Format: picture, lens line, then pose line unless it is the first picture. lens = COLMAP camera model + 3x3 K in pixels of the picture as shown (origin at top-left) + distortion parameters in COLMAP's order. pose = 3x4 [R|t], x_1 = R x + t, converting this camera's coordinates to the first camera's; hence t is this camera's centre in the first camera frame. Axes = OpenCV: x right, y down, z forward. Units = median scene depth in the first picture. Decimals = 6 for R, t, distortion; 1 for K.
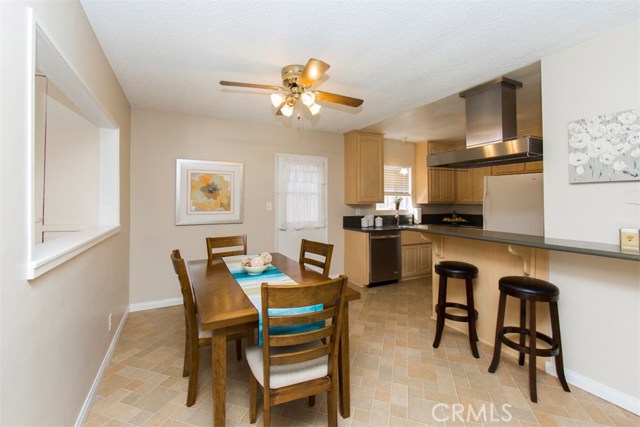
lens RADIAL K [[277.0, 0, 317.2], [0, 277.0, 198.6], [0, 0, 1]] dist [-0.000530, -0.000466]
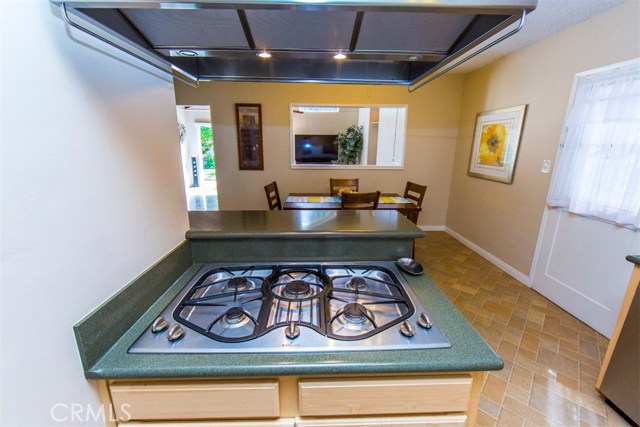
lens RADIAL K [[263.9, 0, 316.4], [0, 263.9, 207.6], [0, 0, 1]] dist [-0.001345, -0.000484]
pose [[-0.430319, 0.207904, -0.878408, 0.605352], [-0.002977, 0.972783, 0.231700, -0.018662], [0.902672, 0.102320, -0.417988, 0.762066]]
